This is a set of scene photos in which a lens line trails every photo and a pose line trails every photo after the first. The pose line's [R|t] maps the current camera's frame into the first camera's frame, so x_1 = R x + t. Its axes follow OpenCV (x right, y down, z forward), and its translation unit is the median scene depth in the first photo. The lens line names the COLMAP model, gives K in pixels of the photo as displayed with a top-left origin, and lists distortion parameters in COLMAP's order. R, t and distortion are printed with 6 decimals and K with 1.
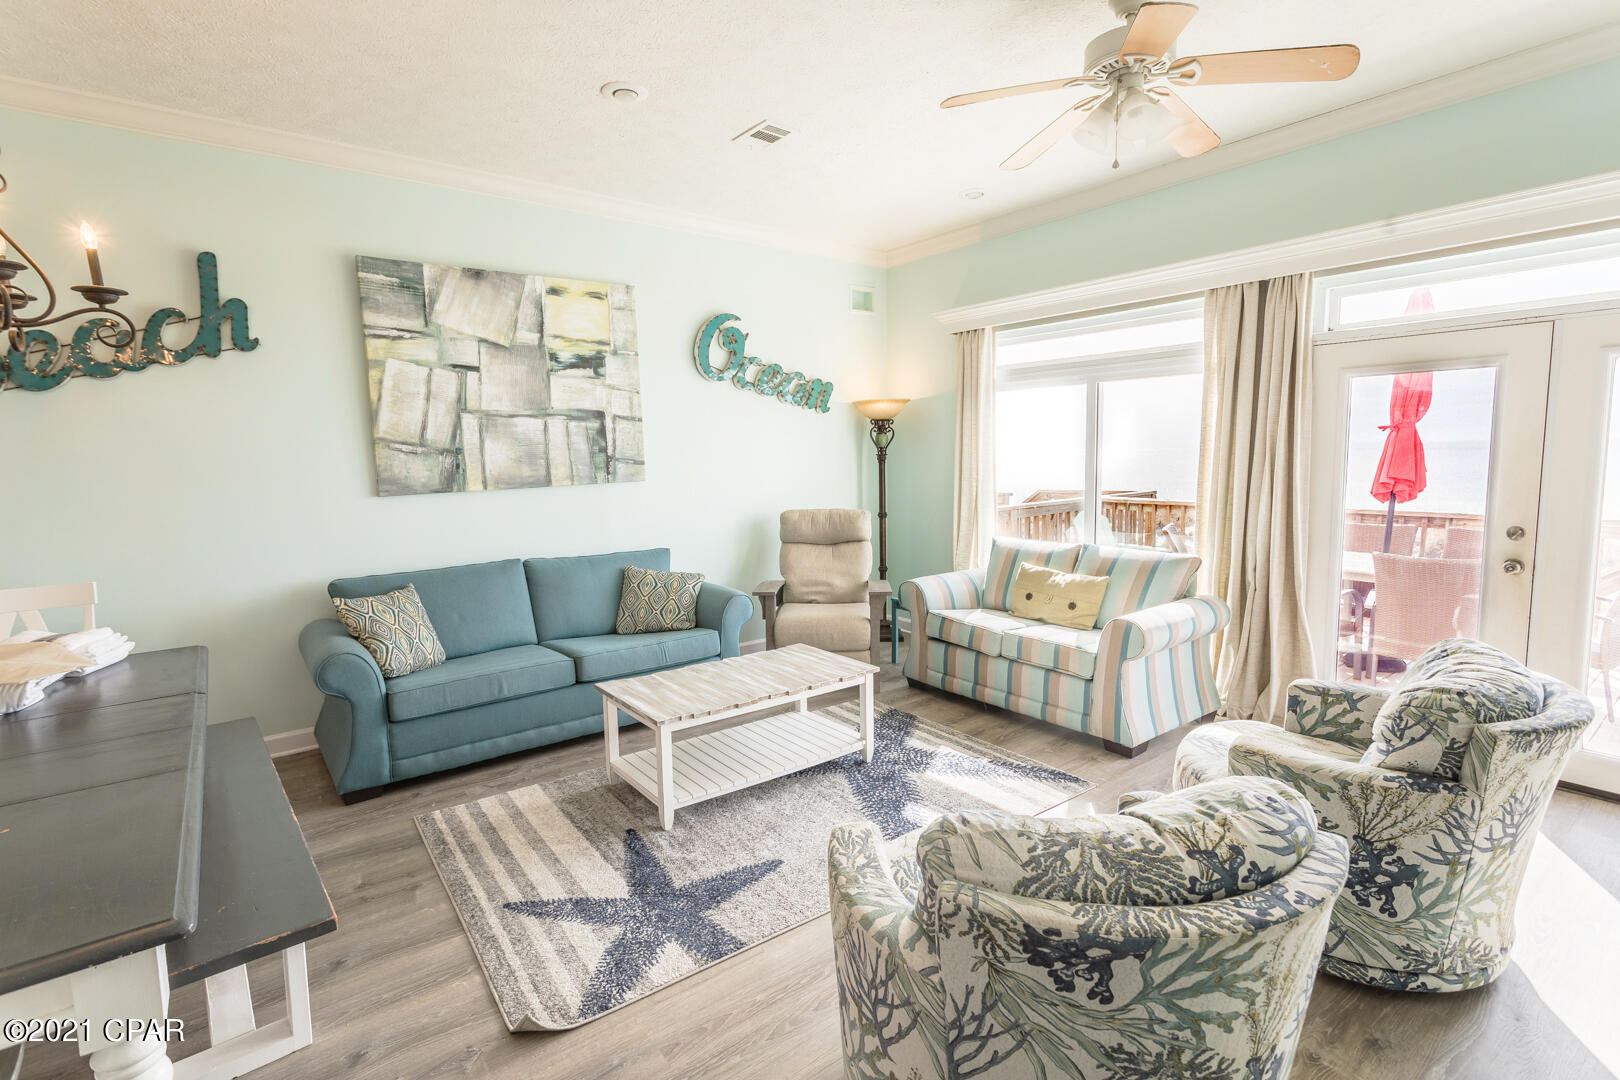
lens RADIAL K [[765.5, 0, 802.6], [0, 765.5, 528.1], [0, 0, 1]] dist [0.000956, 0.001611]
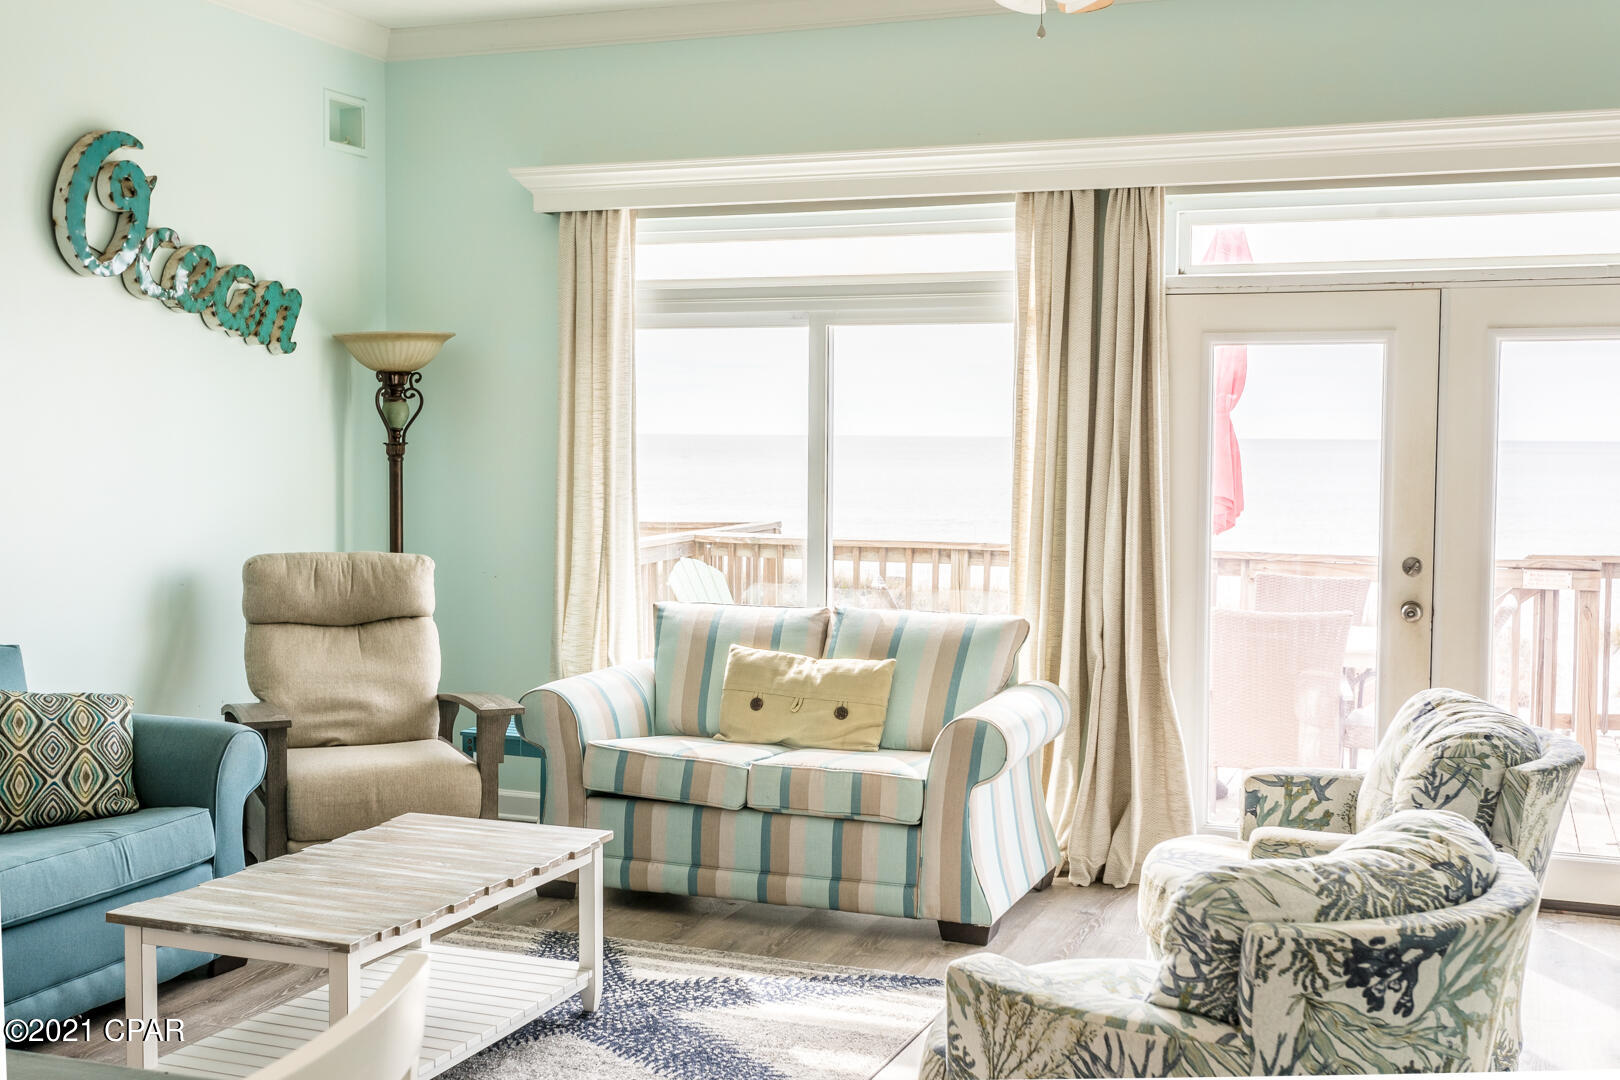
lens RADIAL K [[1832.8, 0, 779.9], [0, 1832.8, 530.9], [0, 0, 1]] dist [0.001678, -0.008181]
pose [[0.858293, -0.004917, 0.513137, -0.408581], [0.030604, 0.998665, -0.041619, 0.022059], [-0.512247, 0.051425, 0.857297, -0.170406]]
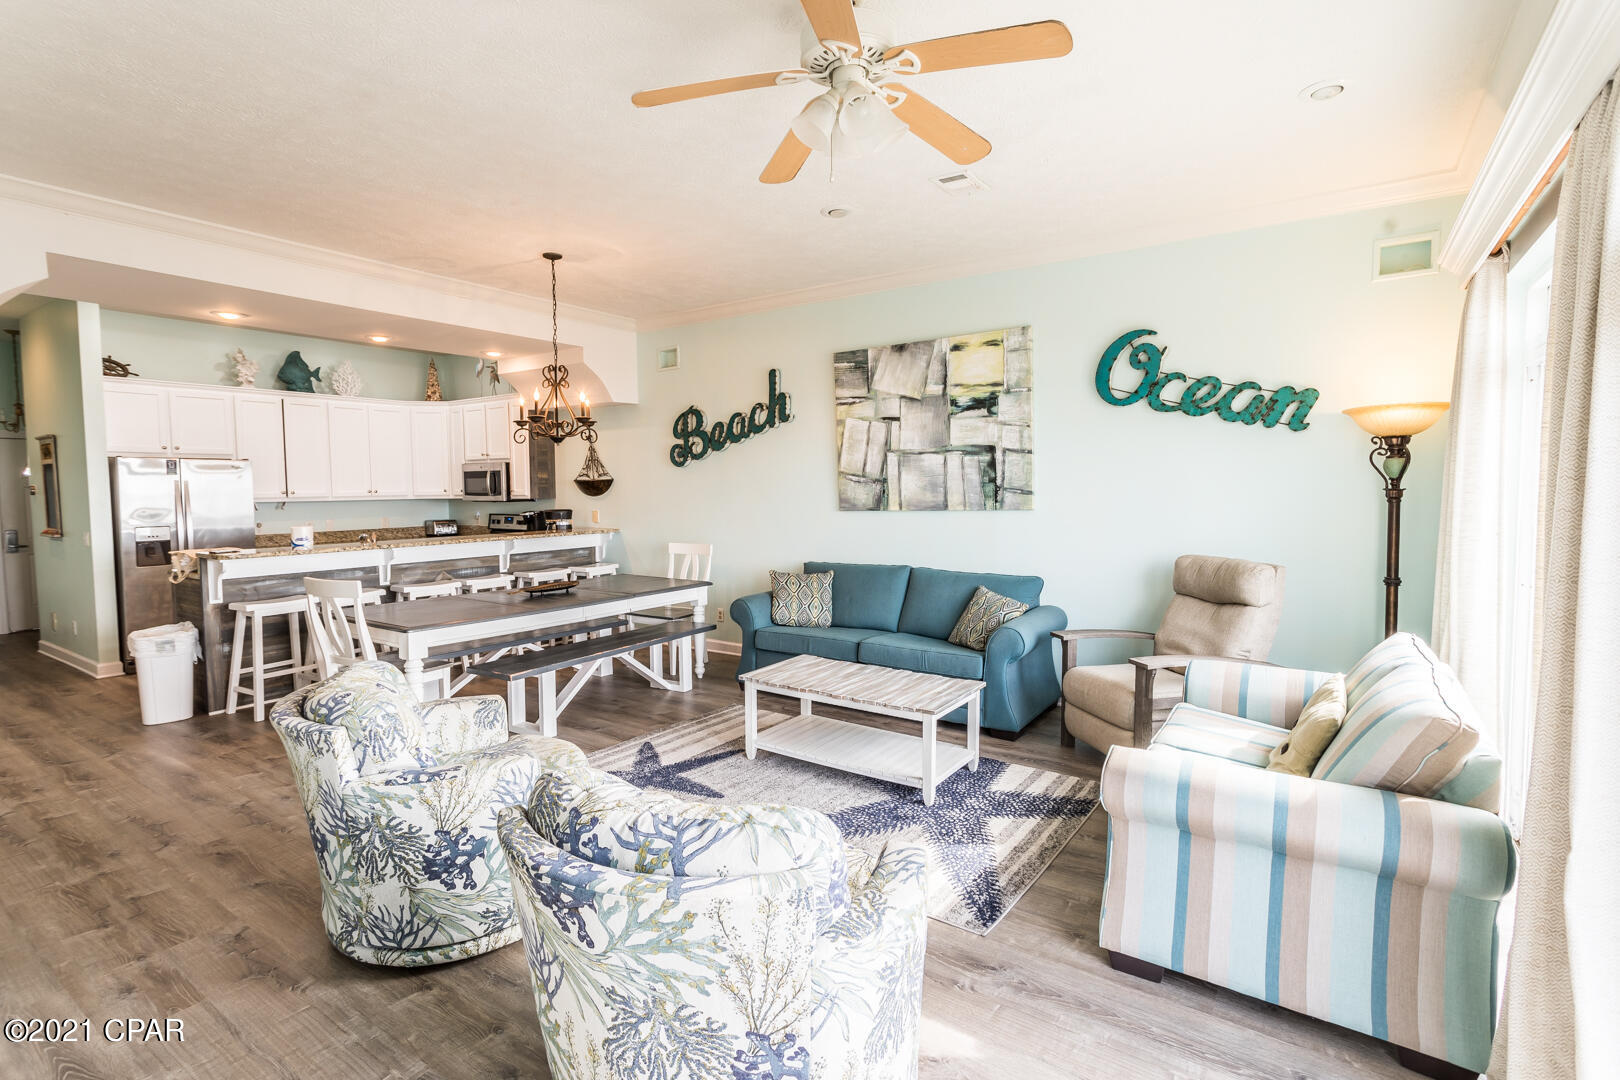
lens RADIAL K [[765.5, 0, 802.6], [0, 765.5, 528.1], [0, 0, 1]] dist [0.000956, 0.001611]
pose [[0.307592, 0.068230, -0.949069, 0.821136], [-0.094583, 0.994678, 0.040855, -0.060418], [0.946806, 0.077199, 0.312408, 0.458390]]
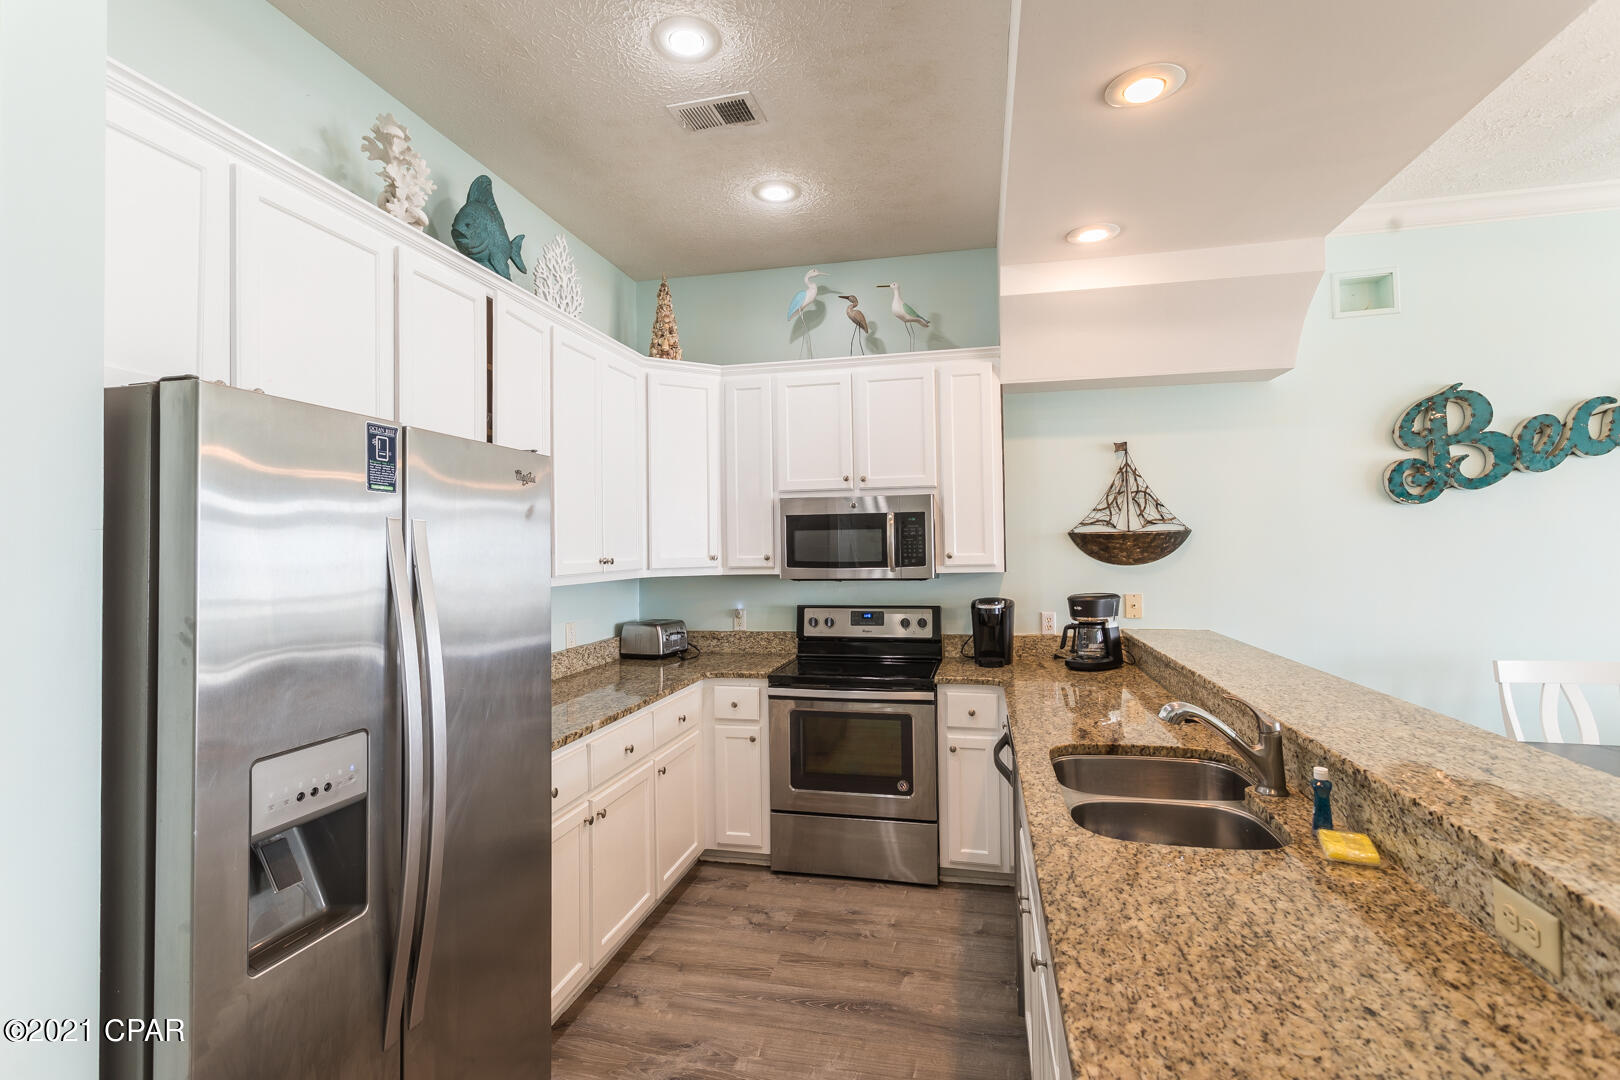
lens RADIAL K [[765.5, 0, 802.6], [0, 765.5, 528.1], [0, 0, 1]] dist [0.000956, 0.001611]
pose [[0.637521, -0.010809, -0.770357, -0.649395], [-0.075554, 0.994205, -0.076475, 0.042482], [0.766720, 0.106958, 0.633009, -0.335558]]
